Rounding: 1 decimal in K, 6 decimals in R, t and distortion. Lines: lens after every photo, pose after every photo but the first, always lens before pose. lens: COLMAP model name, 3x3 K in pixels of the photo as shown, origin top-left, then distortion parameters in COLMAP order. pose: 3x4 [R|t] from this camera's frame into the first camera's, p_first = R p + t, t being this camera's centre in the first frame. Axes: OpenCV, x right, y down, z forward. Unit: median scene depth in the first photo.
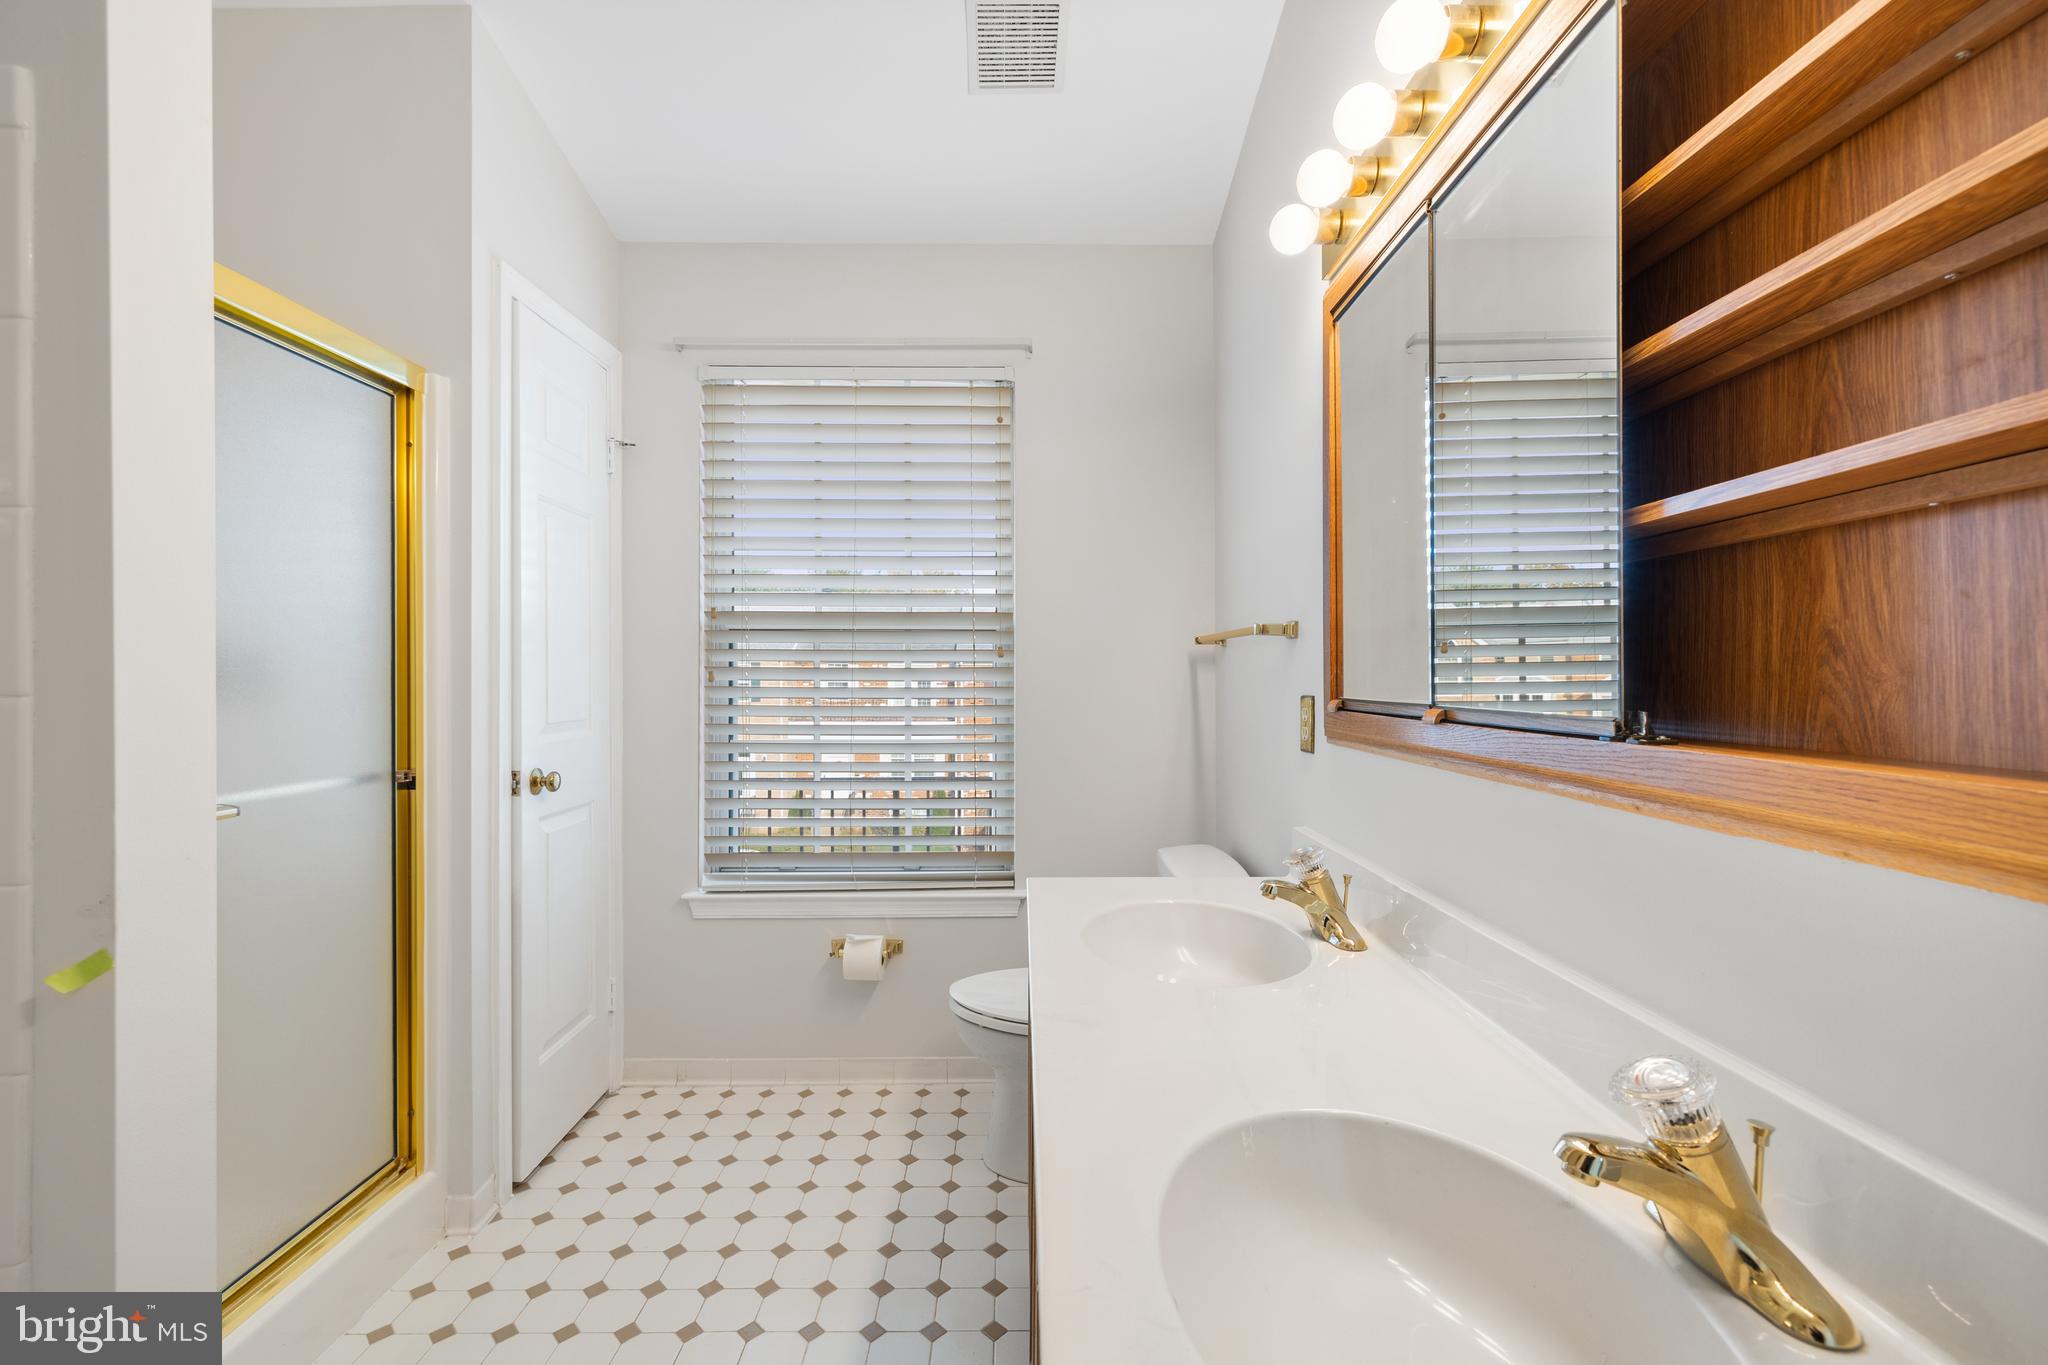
lens RADIAL K [[863.8, 0, 1020.7], [0, 863.8, 671.6], [0, 0, 1]] dist [0.000054, 0.000467]
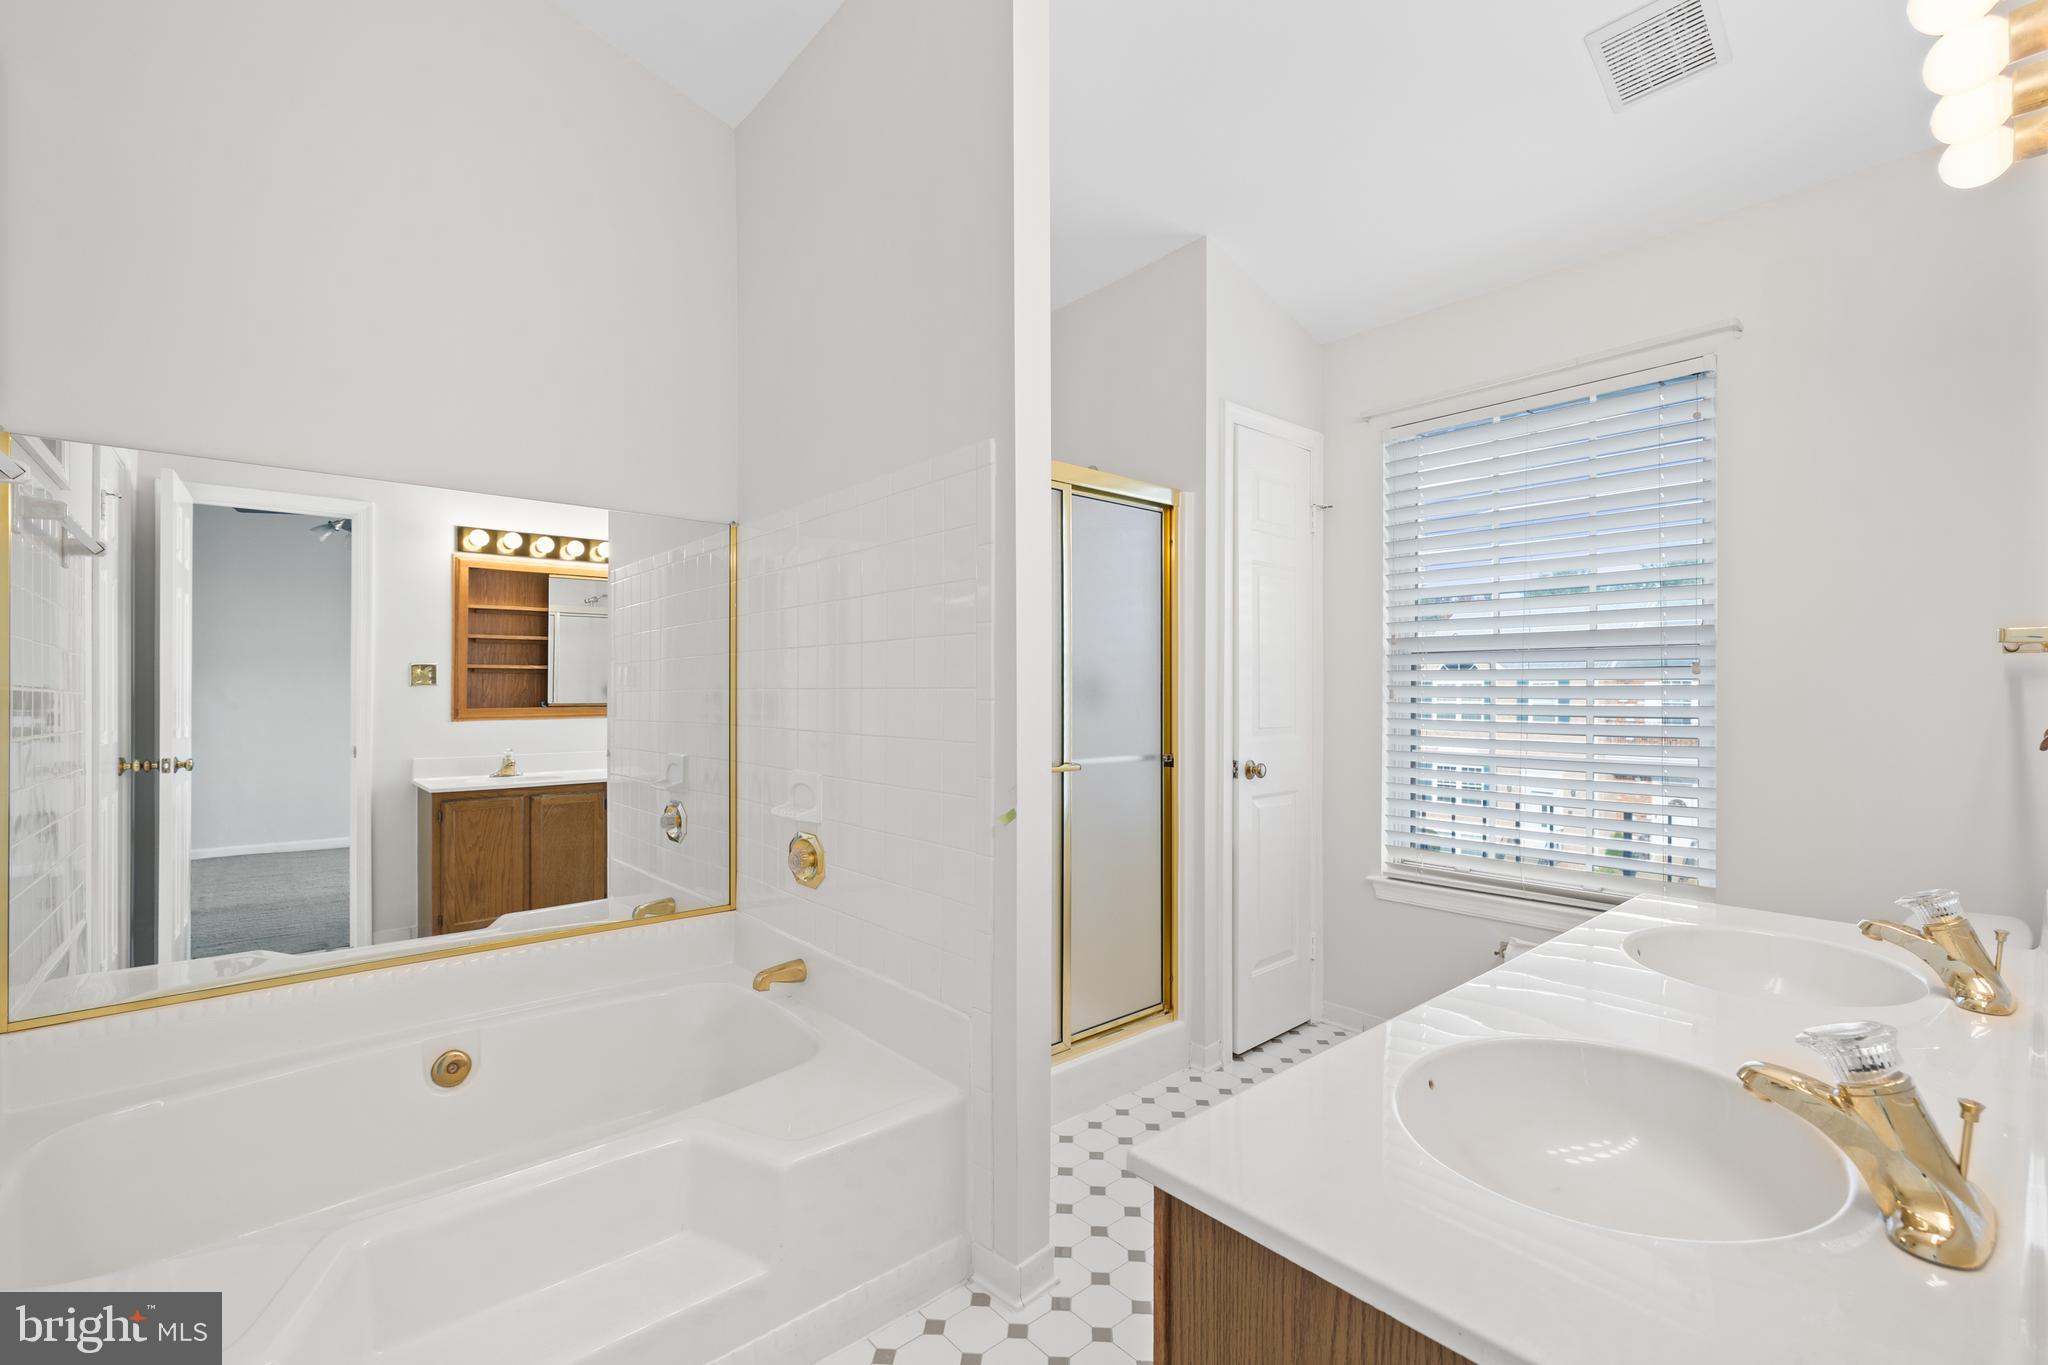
lens RADIAL K [[863.8, 0, 1020.7], [0, 863.8, 671.6], [0, 0, 1]] dist [0.000054, 0.000467]
pose [[0.649103, -0.017103, -0.760508, 0.253144], [0.001085, 0.999767, -0.021558, 0.000166], [0.760700, 0.013168, 0.648970, -0.174248]]
